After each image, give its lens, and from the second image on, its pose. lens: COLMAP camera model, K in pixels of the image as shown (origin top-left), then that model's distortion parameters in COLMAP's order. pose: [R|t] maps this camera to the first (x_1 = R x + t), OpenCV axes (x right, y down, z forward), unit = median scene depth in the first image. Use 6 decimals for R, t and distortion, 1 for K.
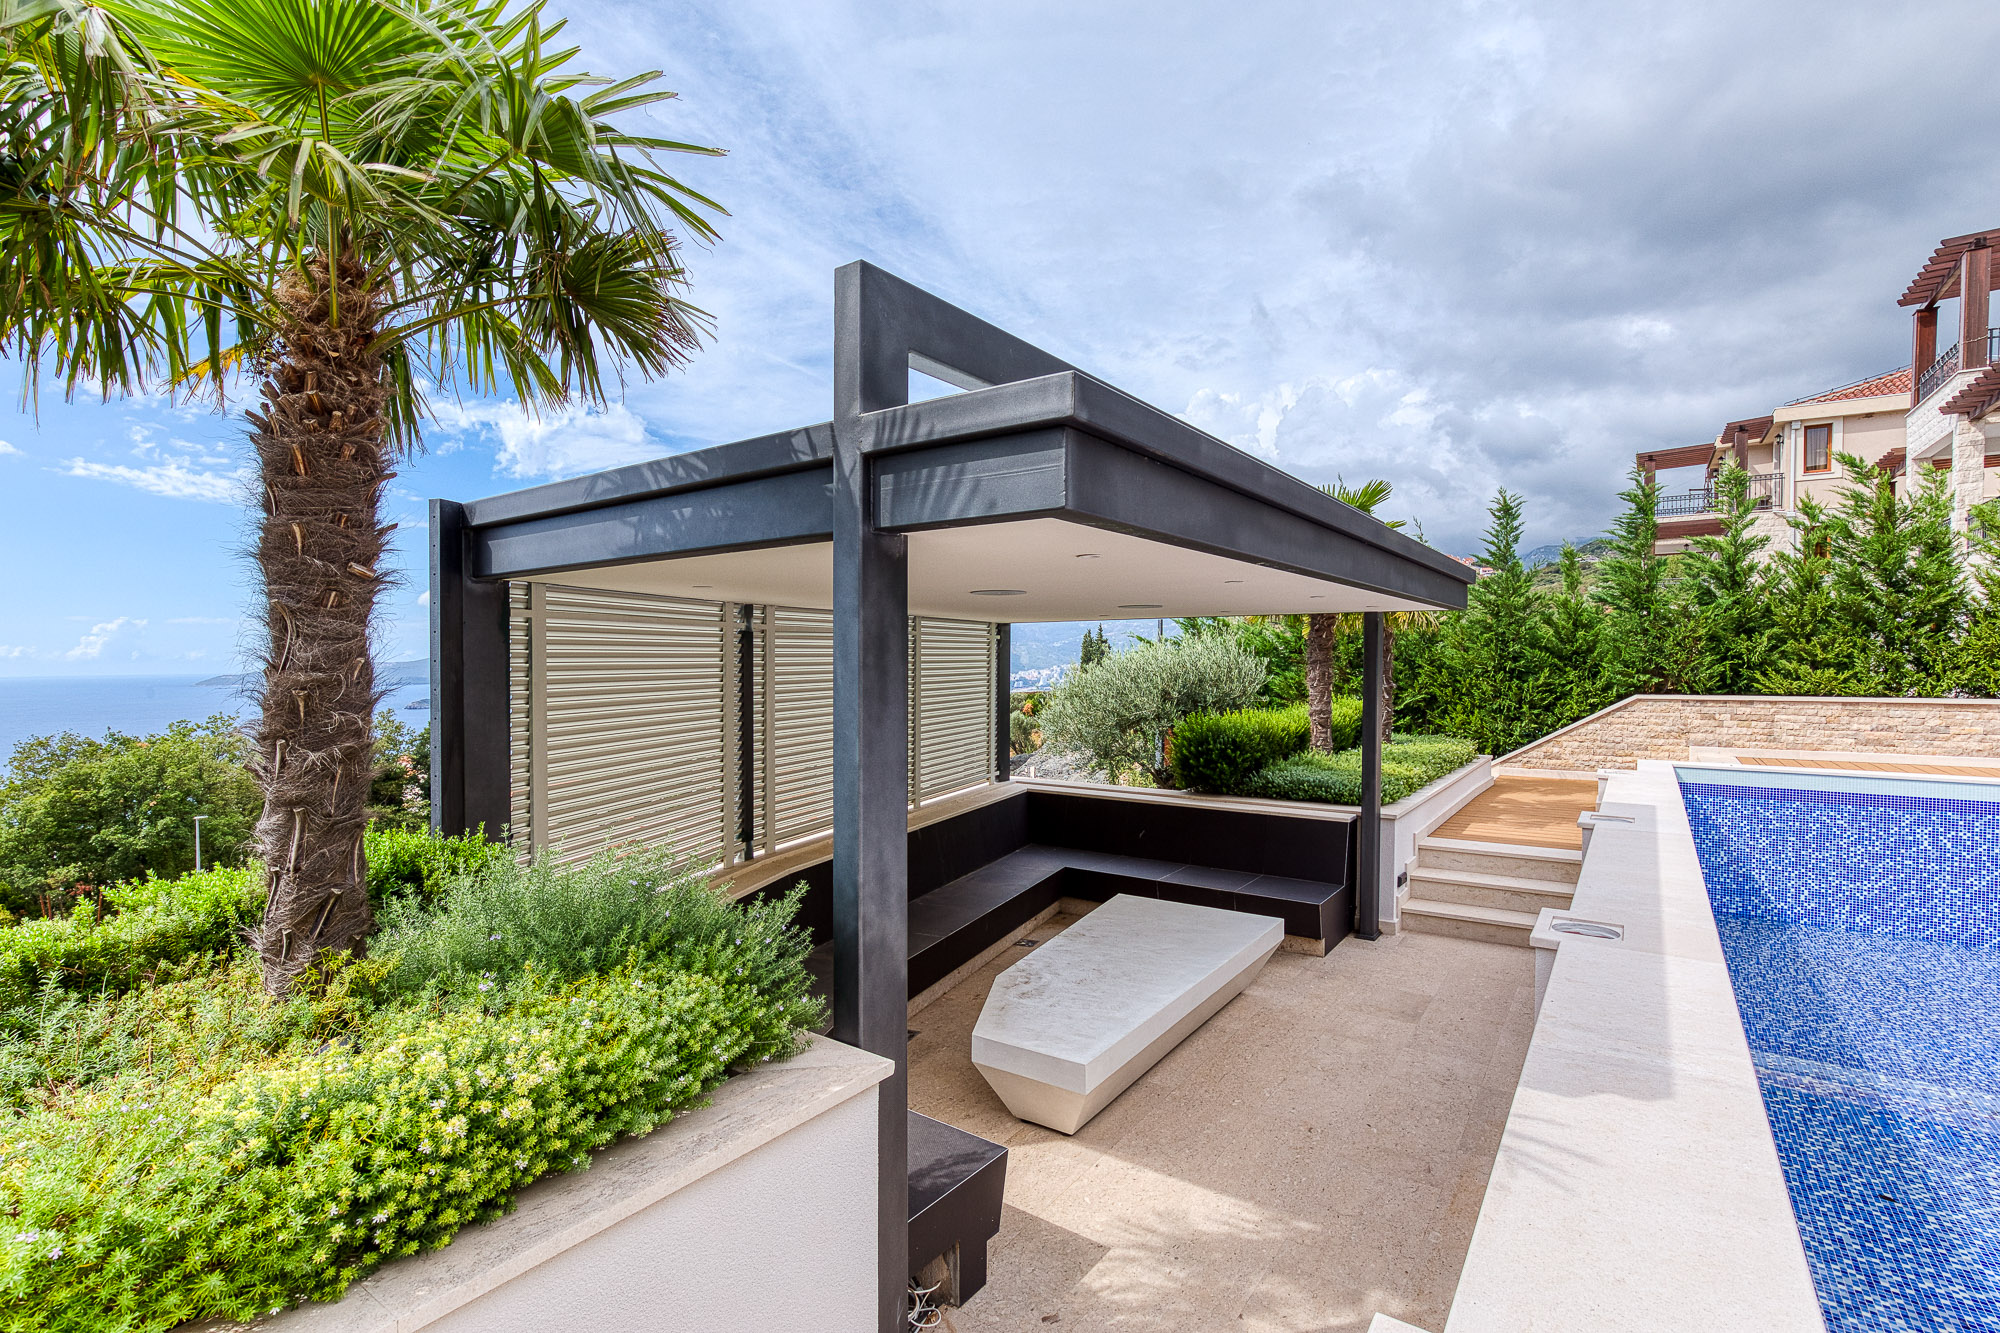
lens RADIAL K [[921.5, 0, 1024.9], [0, 921.5, 680.7], [0, 0, 1]] dist [-0.010916, 0.005544]
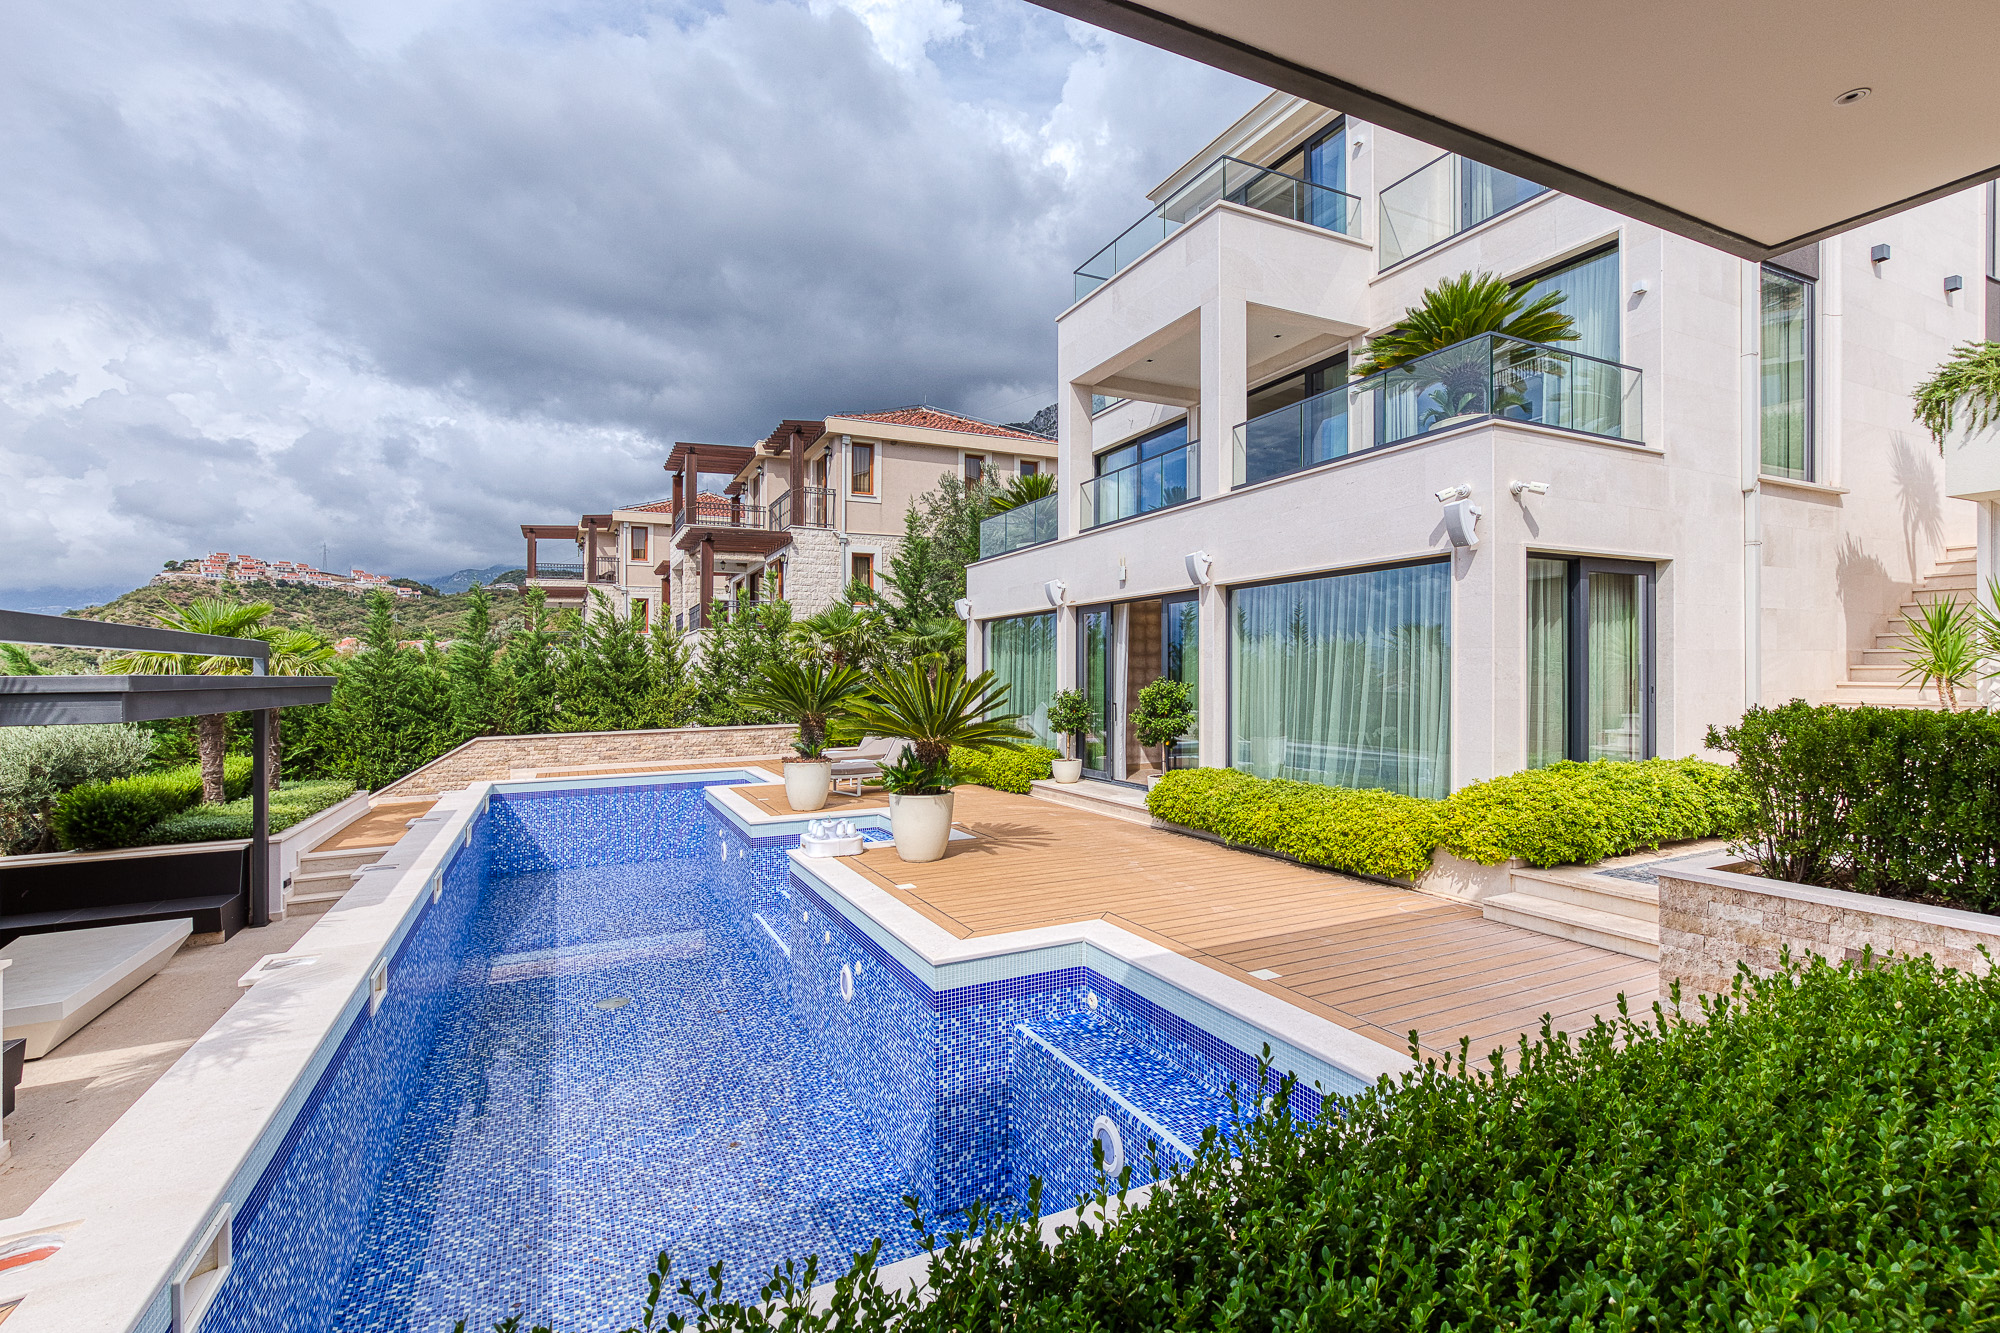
lens RADIAL K [[918.1, 0, 1002.8], [0, 918.1, 666.3], [0, 0, 1]] dist [-0.011682, 0.008099]
pose [[0.503705, 0.000681, 0.863876, -0.197259], [0.035112, 0.999157, -0.021260, -0.042346], [-0.863162, 0.041041, 0.503256, -0.525305]]
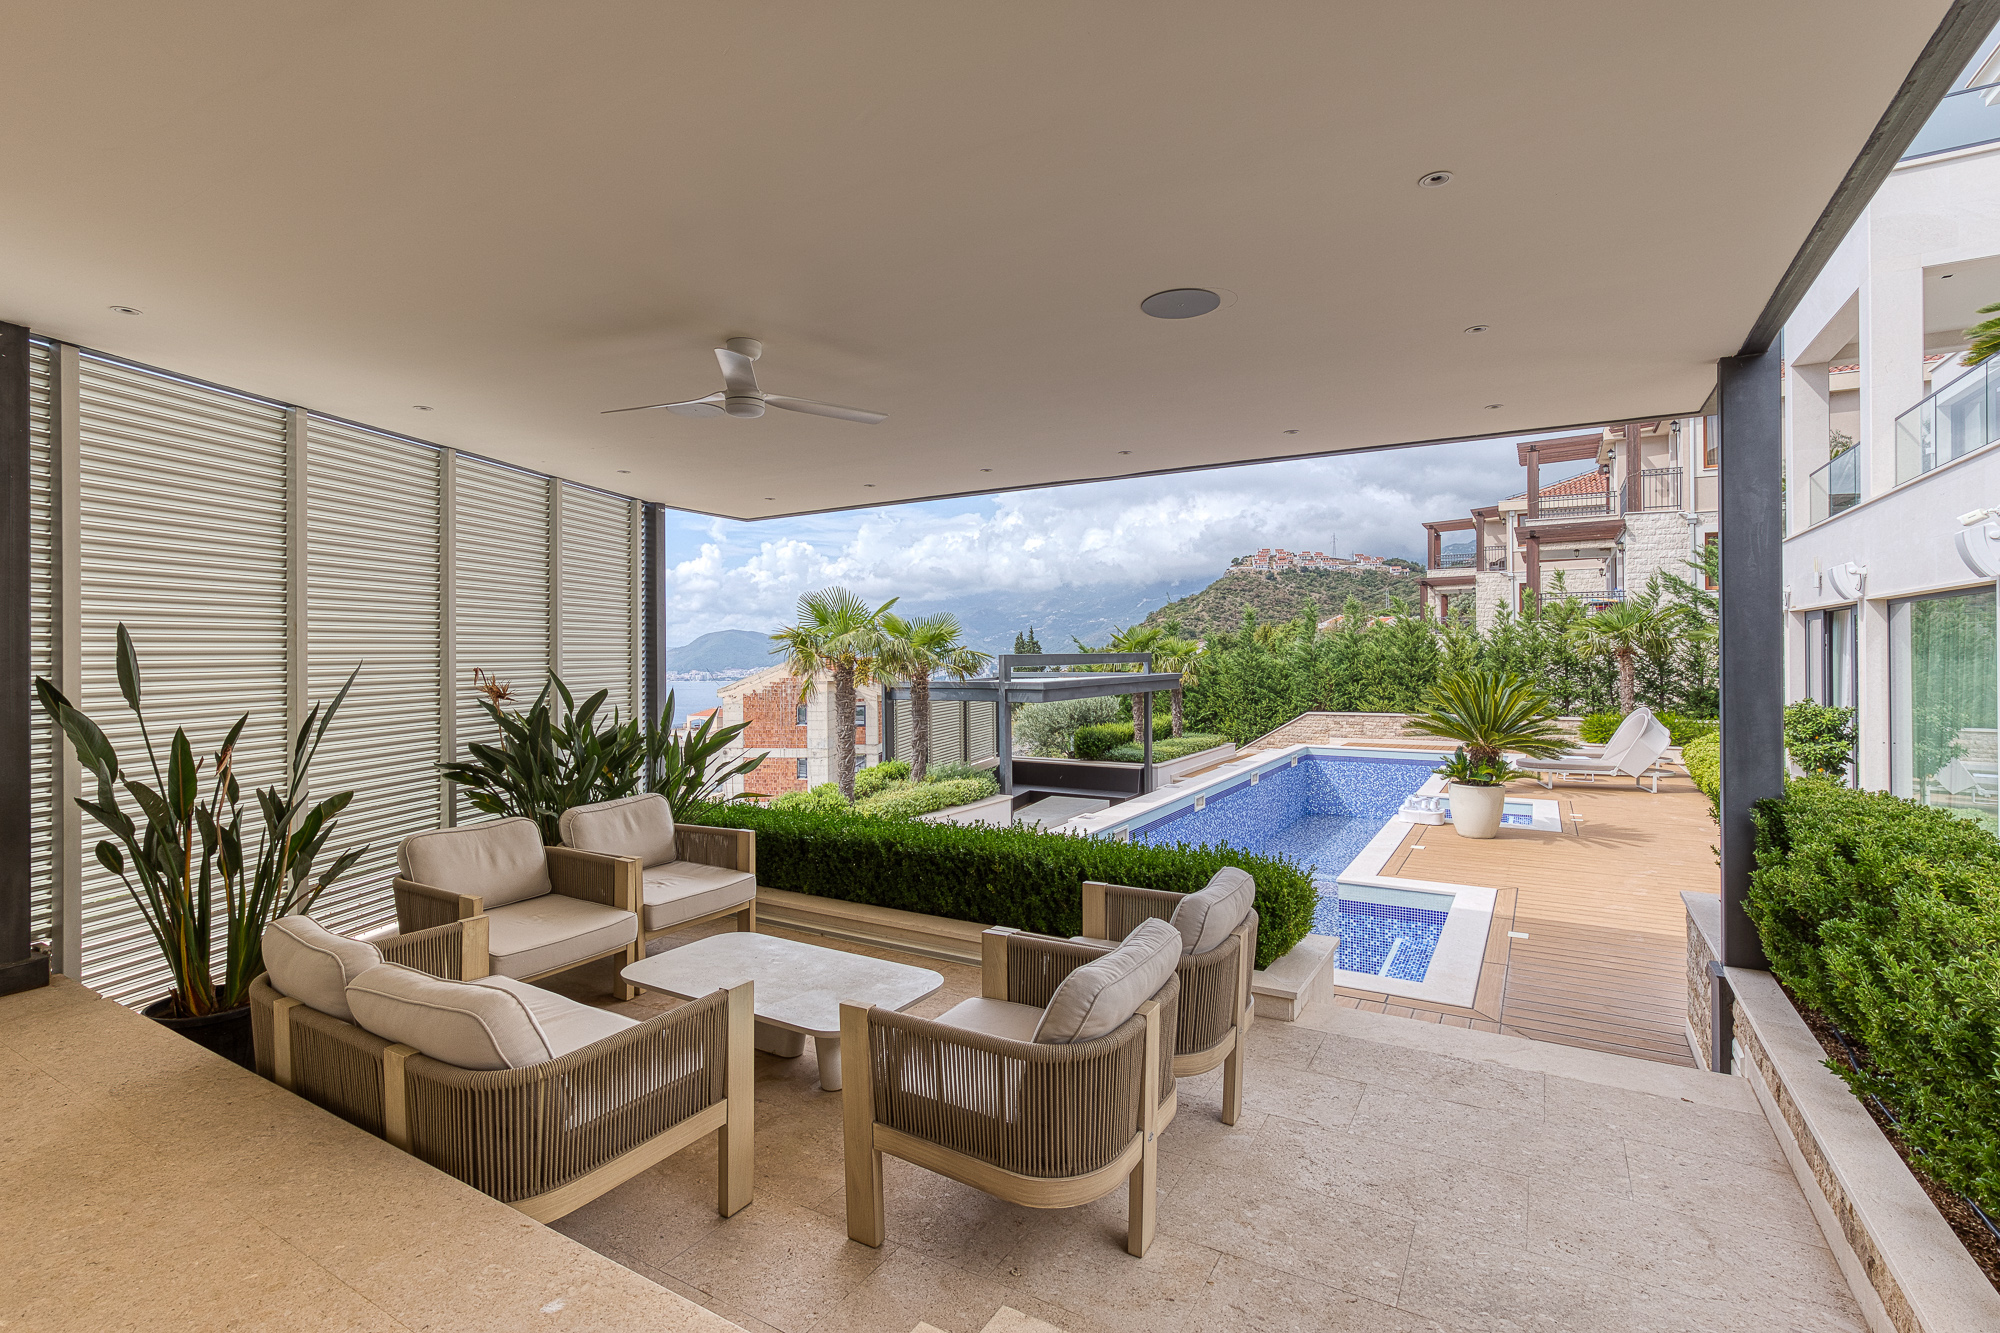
lens RADIAL K [[910.4, 0, 1014.7], [0, 910.4, 643.5], [0, 0, 1]] dist [-0.001567, -0.000064]
pose [[0.997910, -0.005172, 0.064408, -0.110295], [0.007470, 0.999342, -0.035481, -0.076181], [-0.064182, 0.035888, 0.997293, -1.055835]]
